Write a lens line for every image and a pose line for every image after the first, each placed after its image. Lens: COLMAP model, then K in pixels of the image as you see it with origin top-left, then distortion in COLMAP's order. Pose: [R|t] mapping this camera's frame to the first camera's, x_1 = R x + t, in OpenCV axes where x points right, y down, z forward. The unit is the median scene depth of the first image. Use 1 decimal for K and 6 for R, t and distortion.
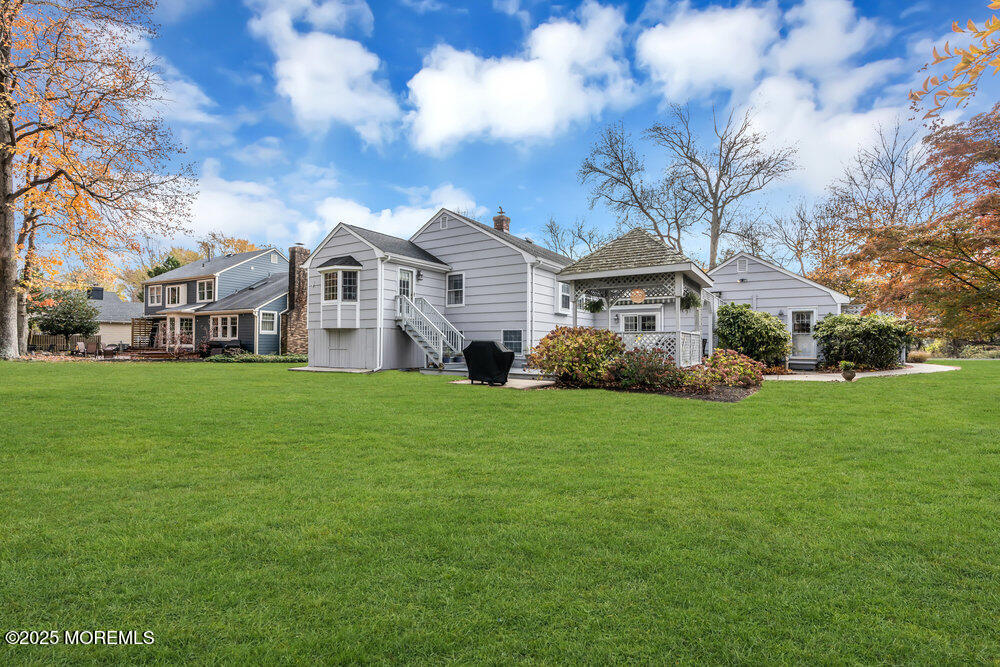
lens RADIAL K [[449.5, 0, 496.8], [0, 449.5, 342.9], [0, 0, 1]] dist [-0.001057, -0.000081]
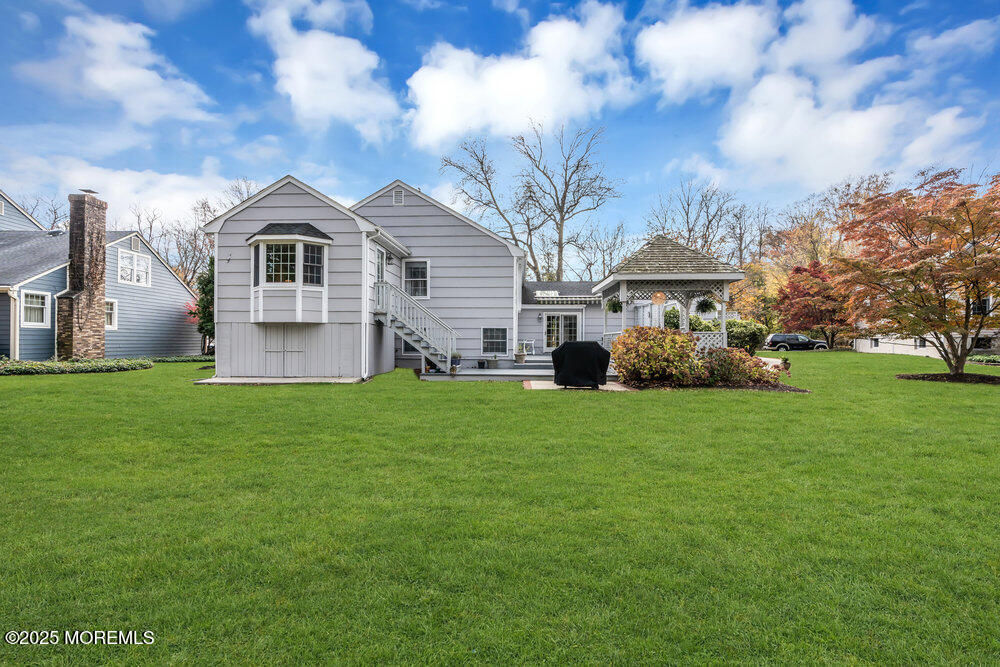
lens RADIAL K [[449.5, 0, 496.8], [0, 449.5, 342.9], [0, 0, 1]] dist [-0.001057, -0.000081]
pose [[0.860309, -0.004426, 0.509754, -0.405933], [0.000319, 0.999967, 0.008143, -0.005121], [-0.509773, -0.006843, 0.860282, 0.198024]]
